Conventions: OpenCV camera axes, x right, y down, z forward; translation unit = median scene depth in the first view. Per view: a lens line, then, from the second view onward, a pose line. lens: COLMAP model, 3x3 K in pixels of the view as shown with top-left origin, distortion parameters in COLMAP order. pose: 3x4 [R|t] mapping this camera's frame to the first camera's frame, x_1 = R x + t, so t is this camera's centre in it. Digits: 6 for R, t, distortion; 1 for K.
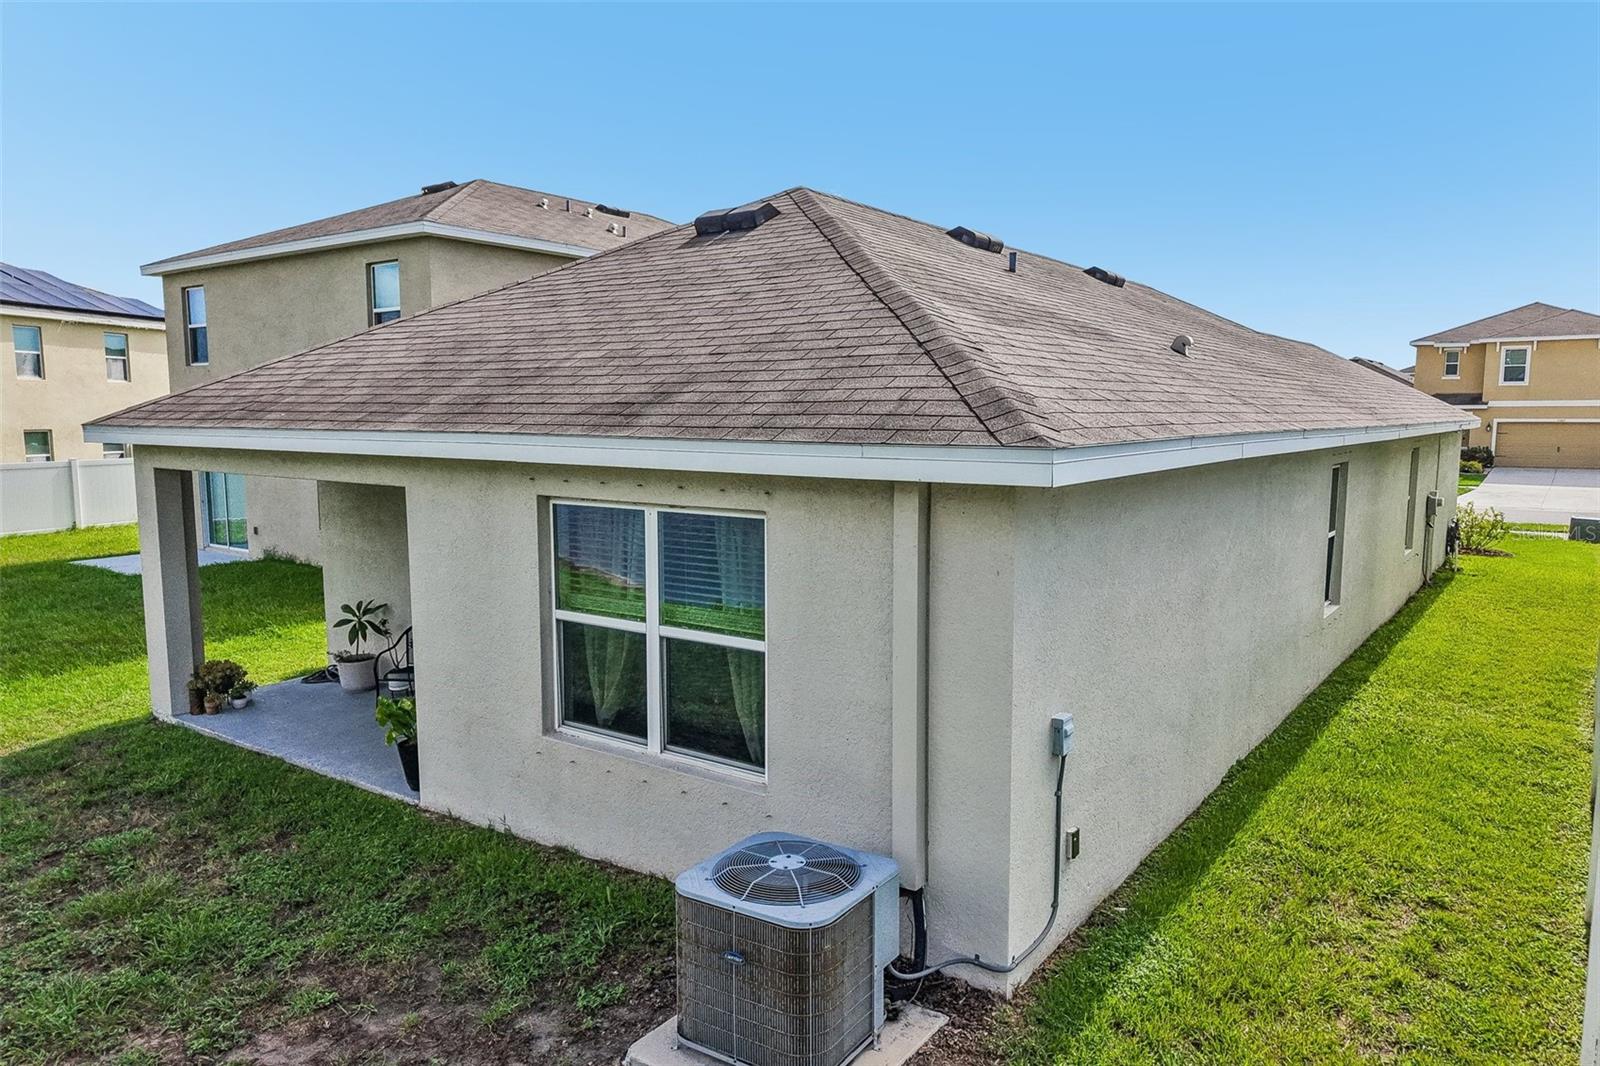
lens RADIAL K [[1075.7, 0, 800.0], [0, 1075.7, 533.0], [0, 0, 1]] dist [0.016981, -0.005590]
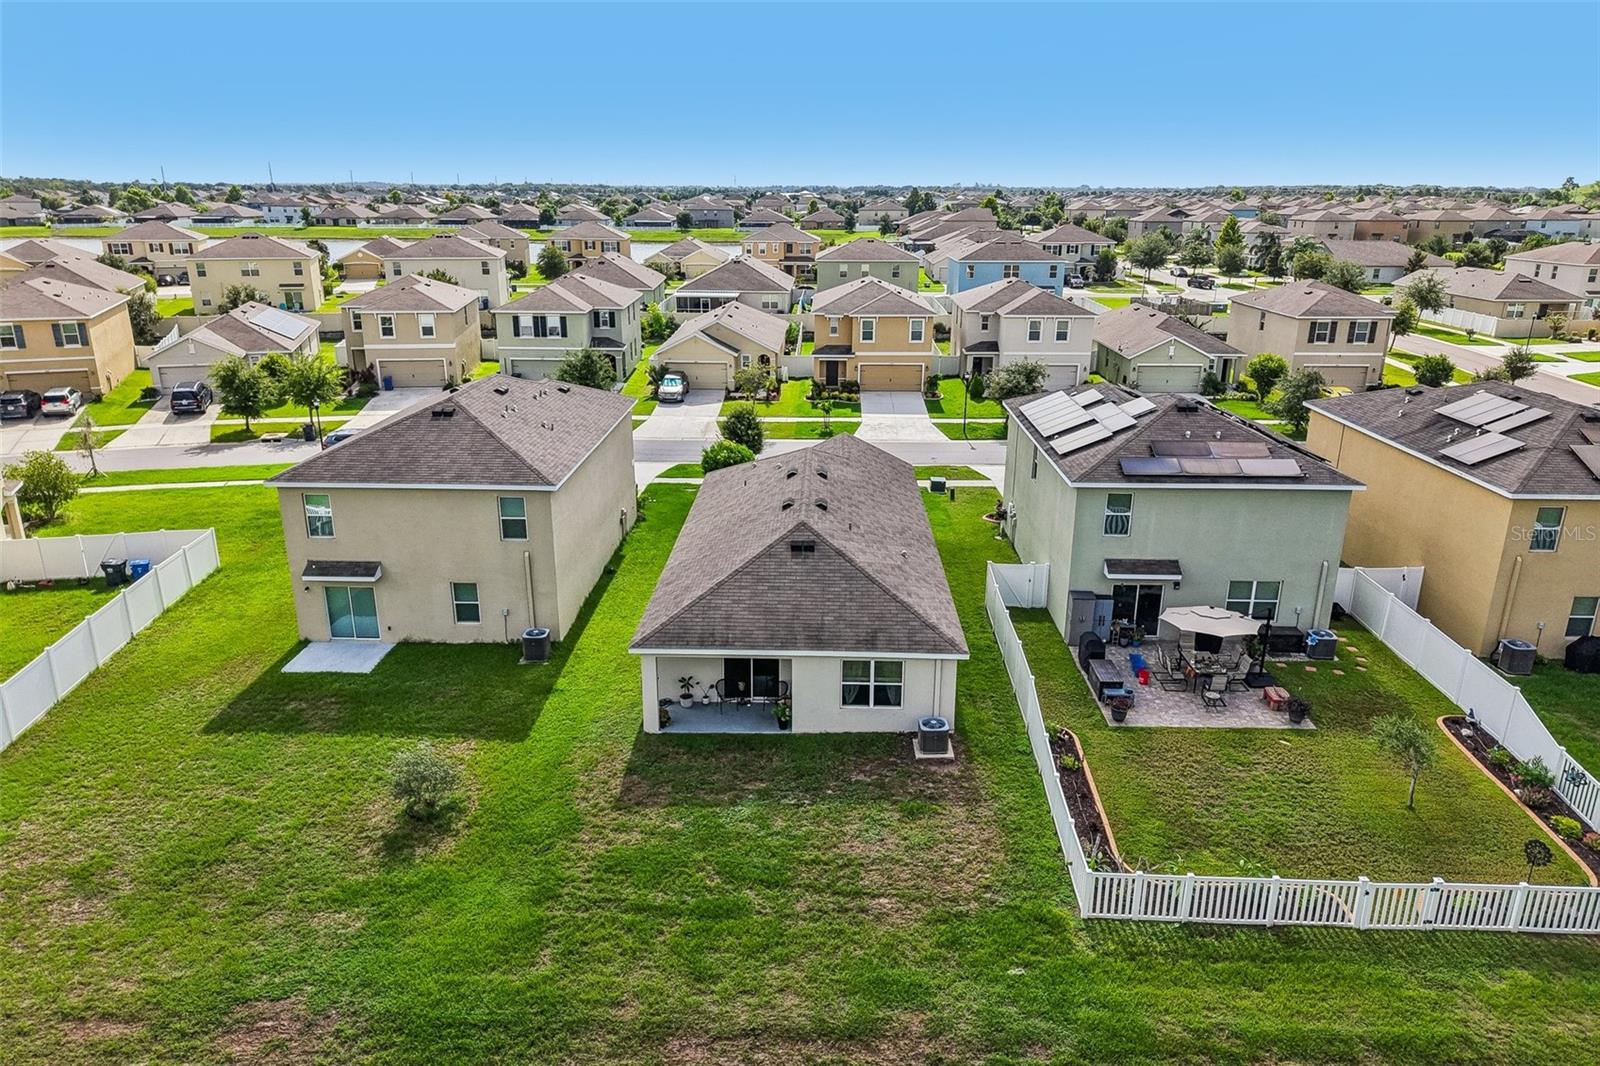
lens RADIAL K [[1075.7, 0, 800.0], [0, 1075.7, 533.0], [0, 0, 1]] dist [0.016981, -0.005590]
pose [[0.831100, -0.159972, 0.532617, -2.581422], [0.062981, 0.978647, 0.195661, -1.382042], [-0.552545, -0.129069, 0.823429, -2.437618]]
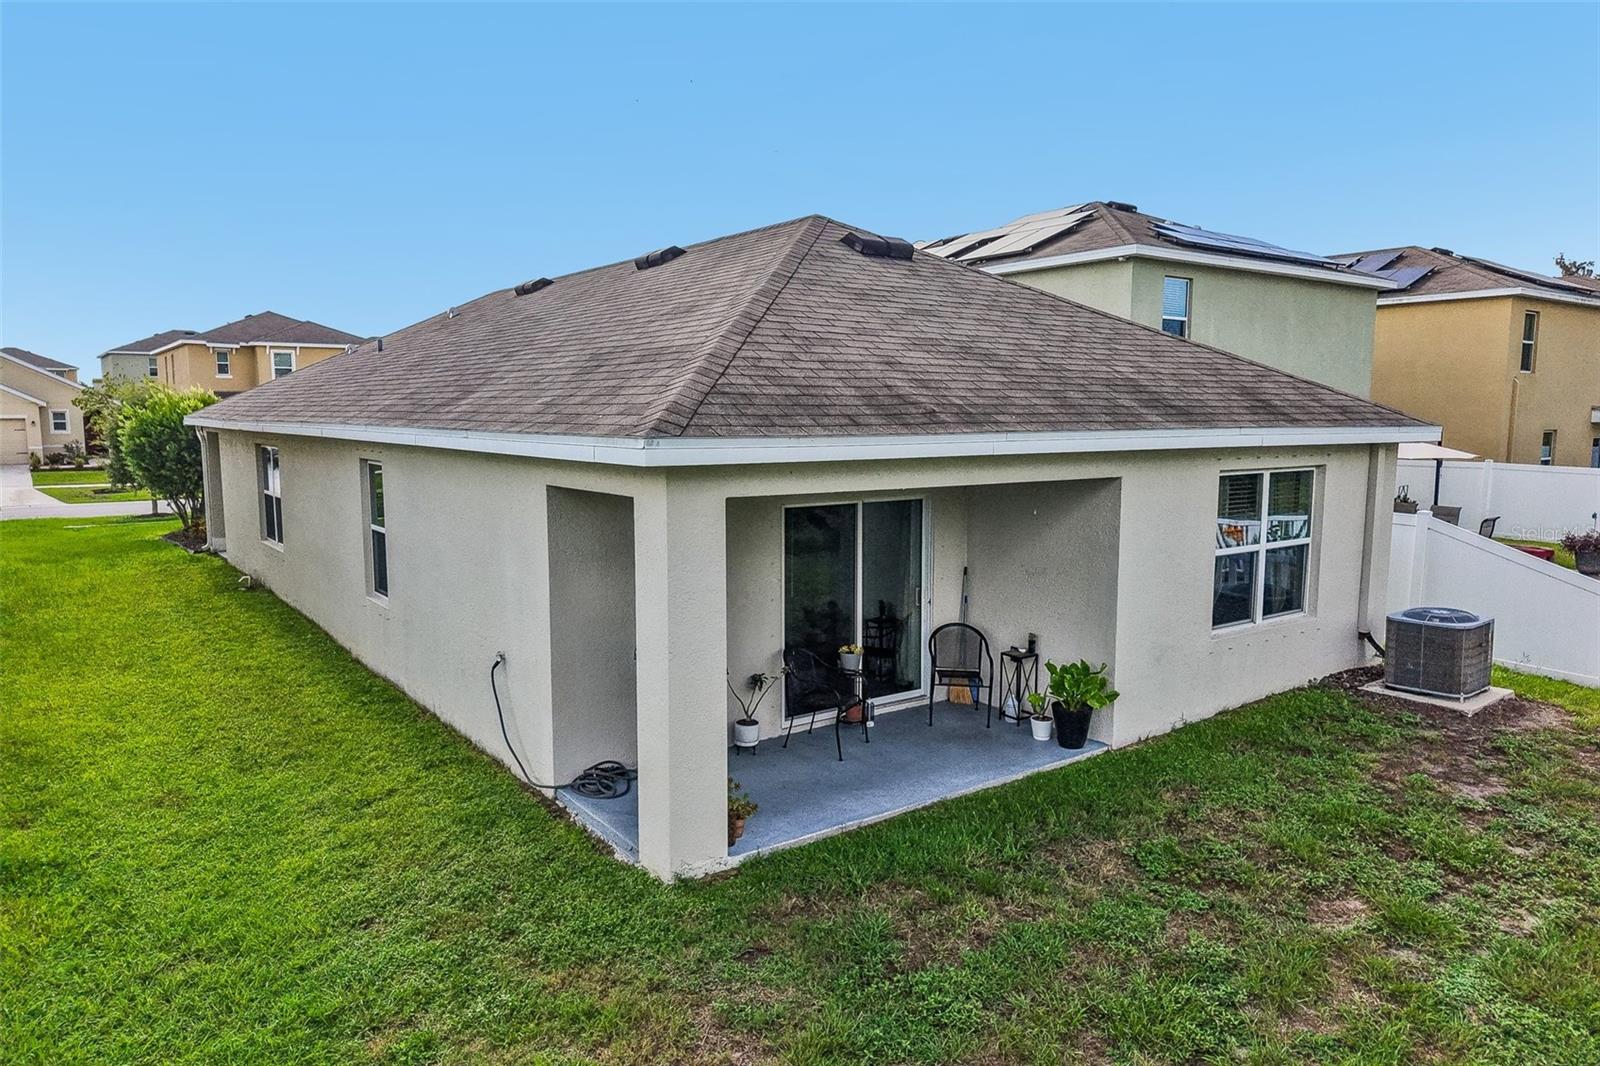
lens RADIAL K [[1075.7, 0, 800.0], [0, 1075.7, 533.0], [0, 0, 1]] dist [0.016981, -0.005590]
pose [[0.315207, -0.107856, 0.942874, -1.699677], [0.104443, 0.991428, 0.078494, -0.117279], [-0.943258, 0.073734, 0.323770, 1.022341]]
